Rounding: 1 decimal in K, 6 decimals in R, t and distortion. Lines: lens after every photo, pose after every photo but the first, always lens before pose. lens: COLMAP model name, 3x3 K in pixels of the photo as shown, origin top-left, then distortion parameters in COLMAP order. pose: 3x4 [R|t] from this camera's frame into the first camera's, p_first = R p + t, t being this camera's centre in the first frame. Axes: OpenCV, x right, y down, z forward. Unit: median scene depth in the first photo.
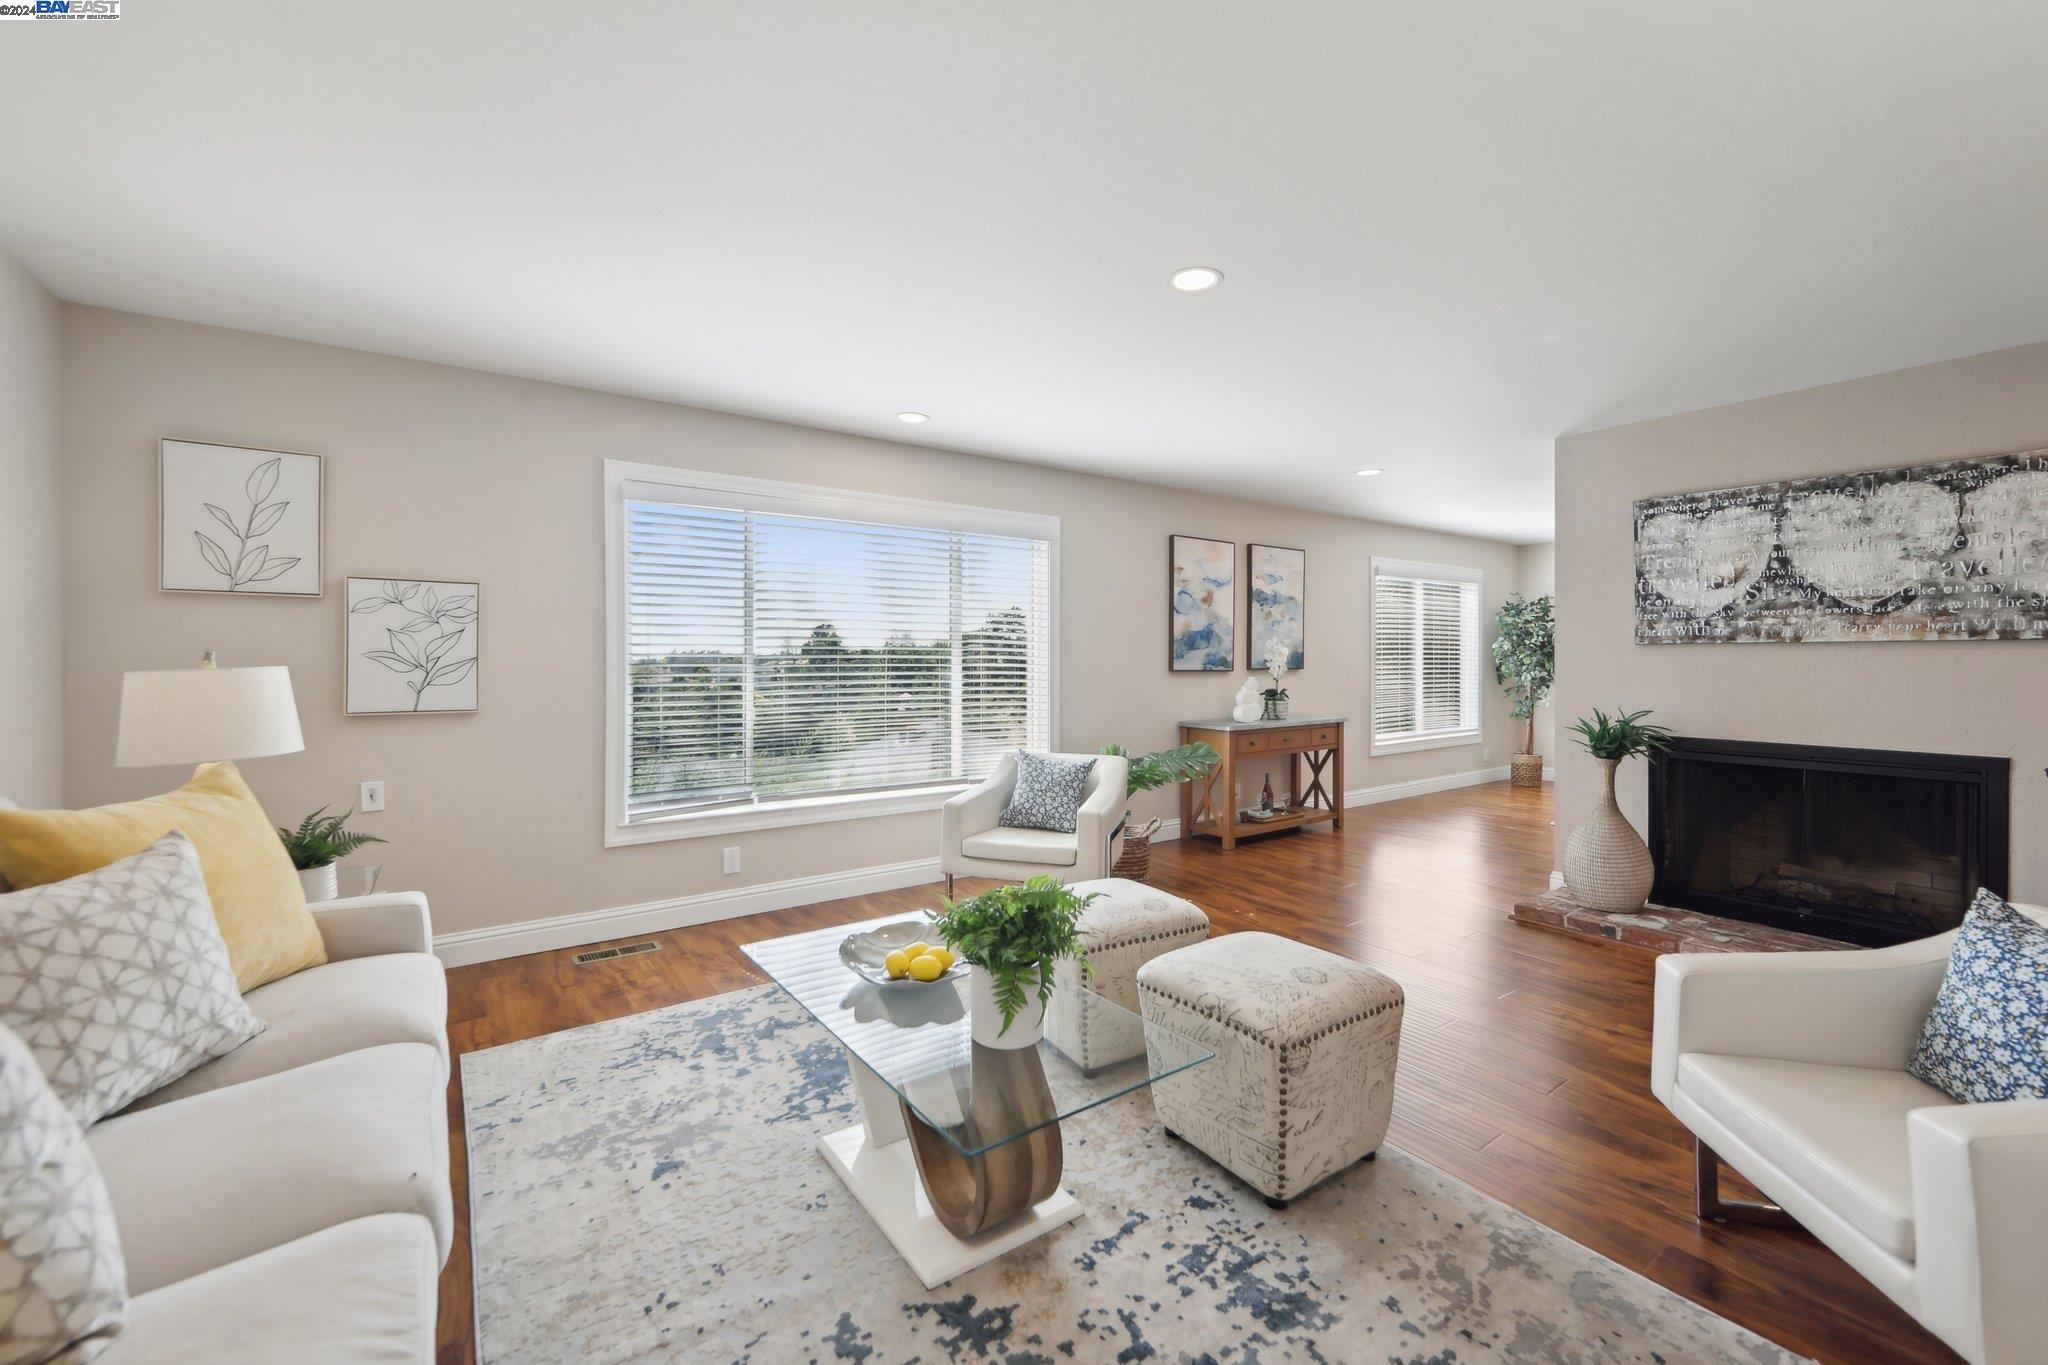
lens RADIAL K [[827.8, 0, 1022.0], [0, 827.8, 659.3], [0, 0, 1]] dist [-0.000872, 0.000025]
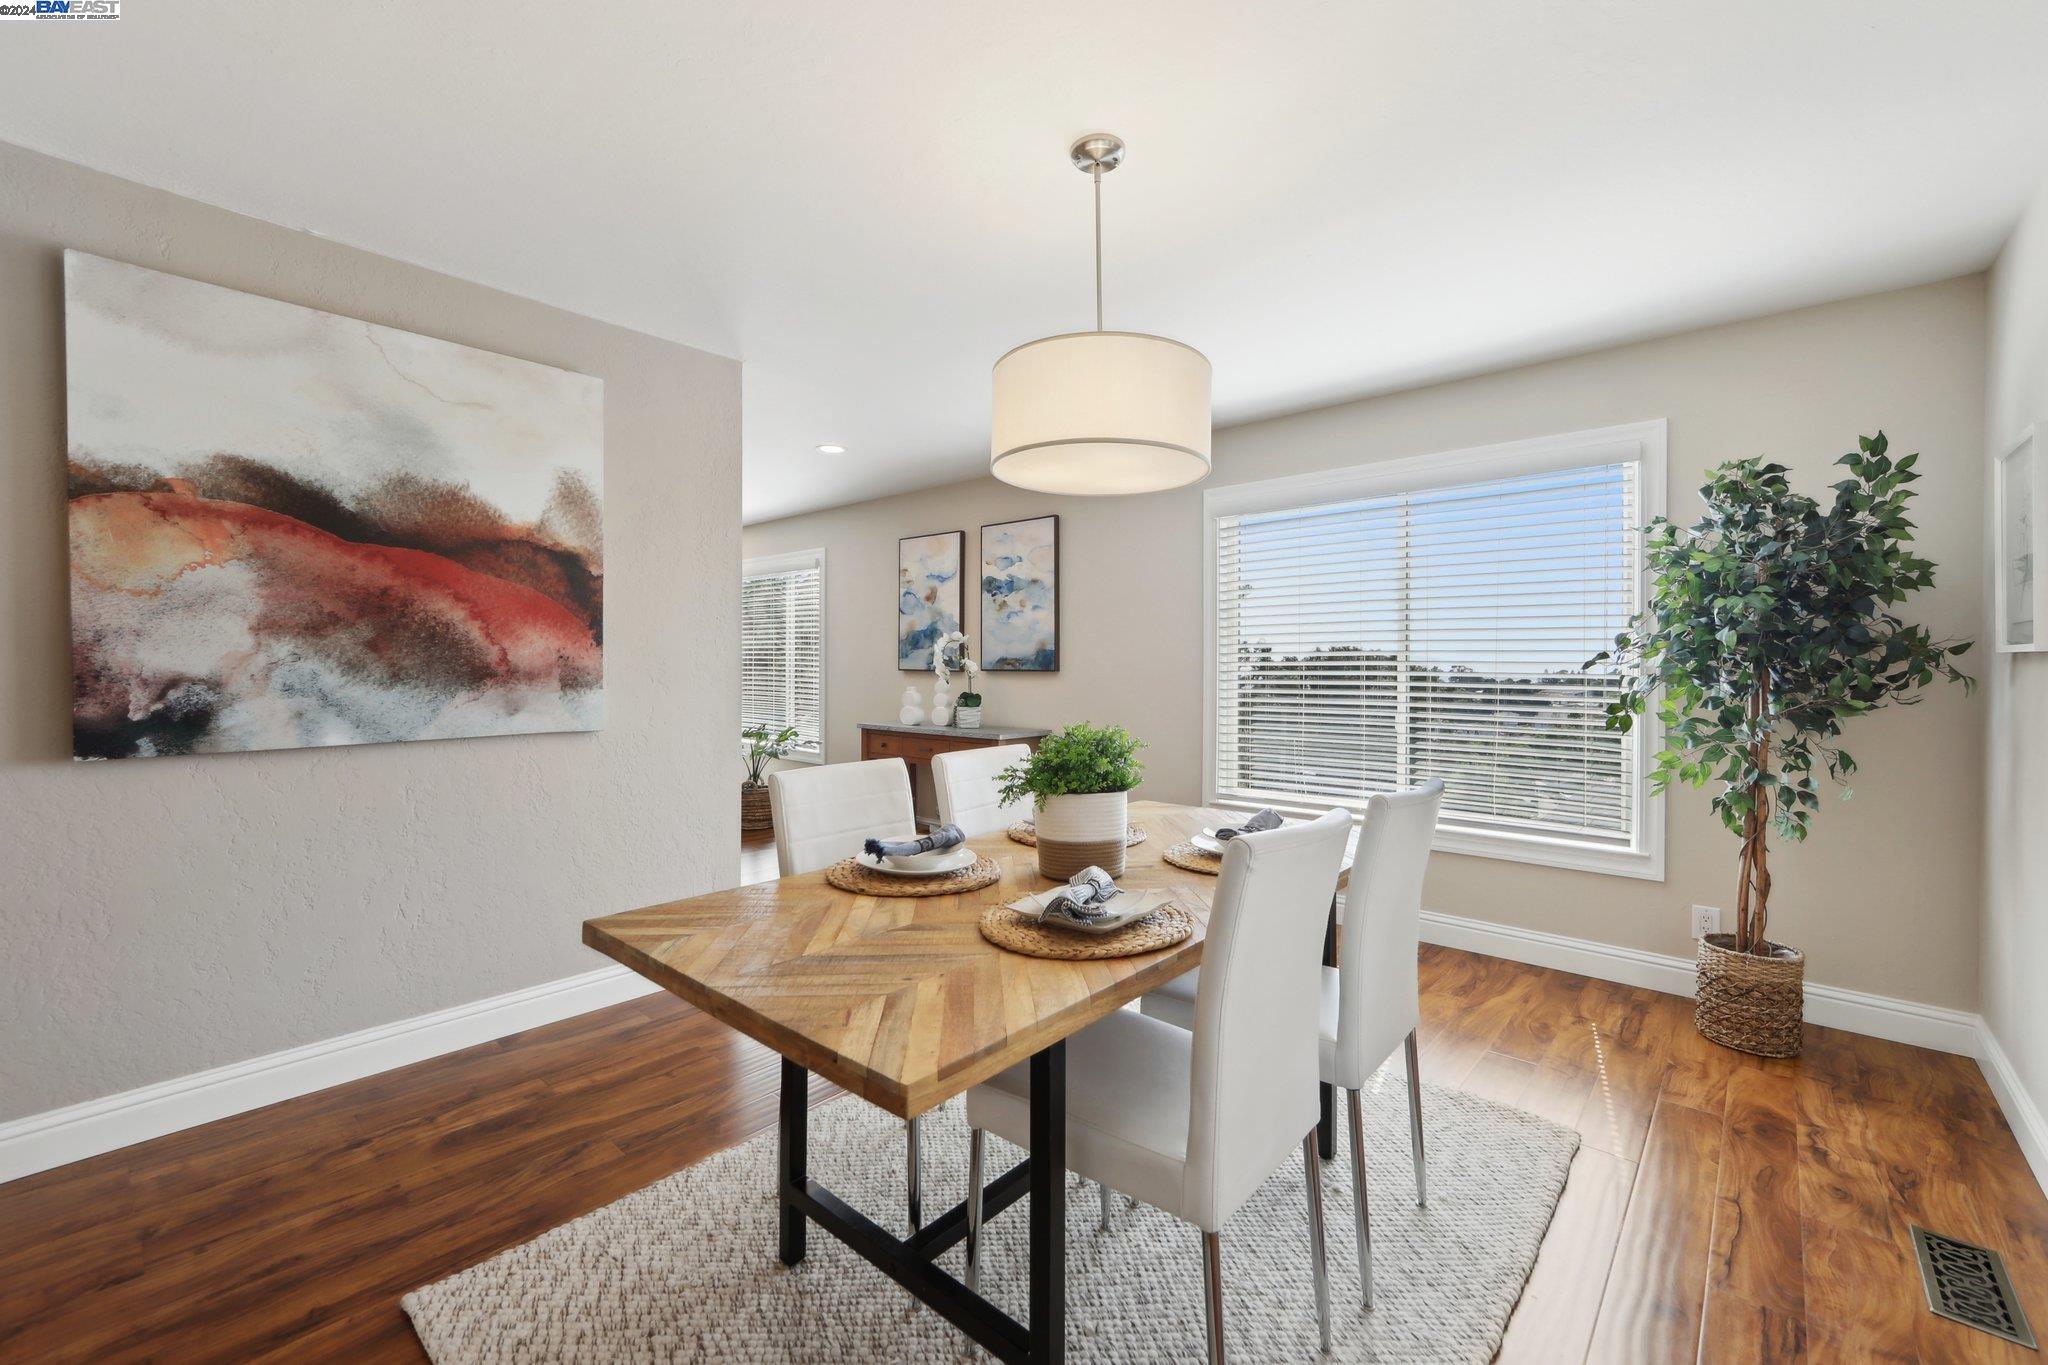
lens RADIAL K [[833.5, 0, 1030.1], [0, 833.5, 666.9], [0, 0, 1]] dist [-0.002070, 0.000601]
pose [[0.225381, 0.004302, -0.974261, 1.942801], [-0.005550, 0.999980, 0.003132, 0.009346], [0.974255, 0.004701, 0.225400, 1.448565]]
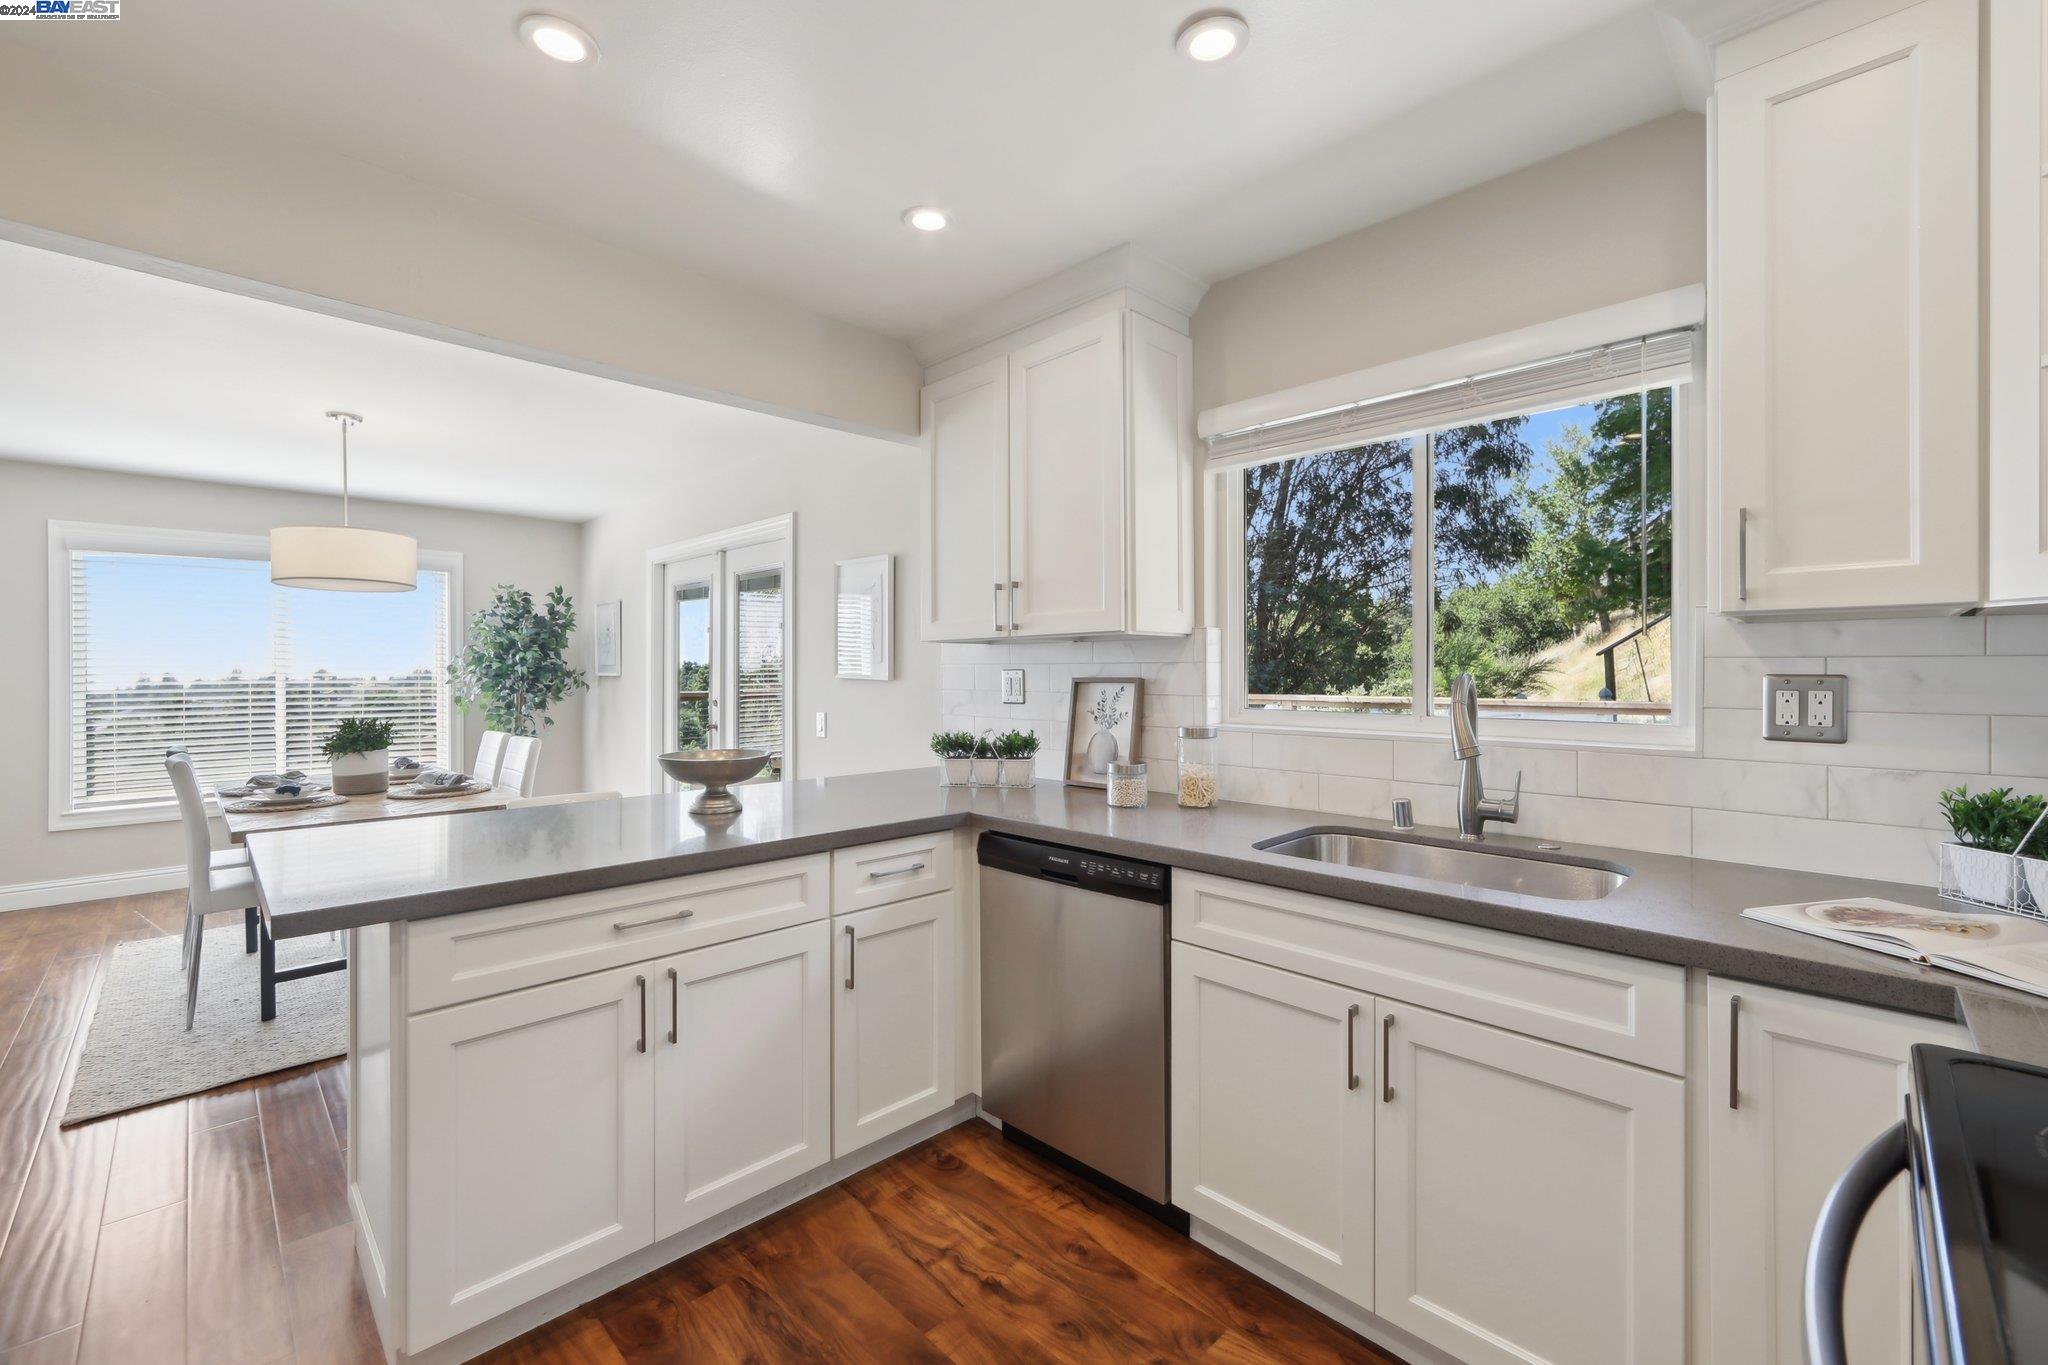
lens RADIAL K [[841.7, 0, 1030.7], [0, 841.7, 671.0], [0, 0, 1]] dist [-0.007257, -0.000151]
pose [[0.985555, -0.002353, 0.169340, 2.080178], [0.002932, 0.999991, -0.003167, -0.004514], [-0.169331, 0.003618, 0.985553, 0.456200]]
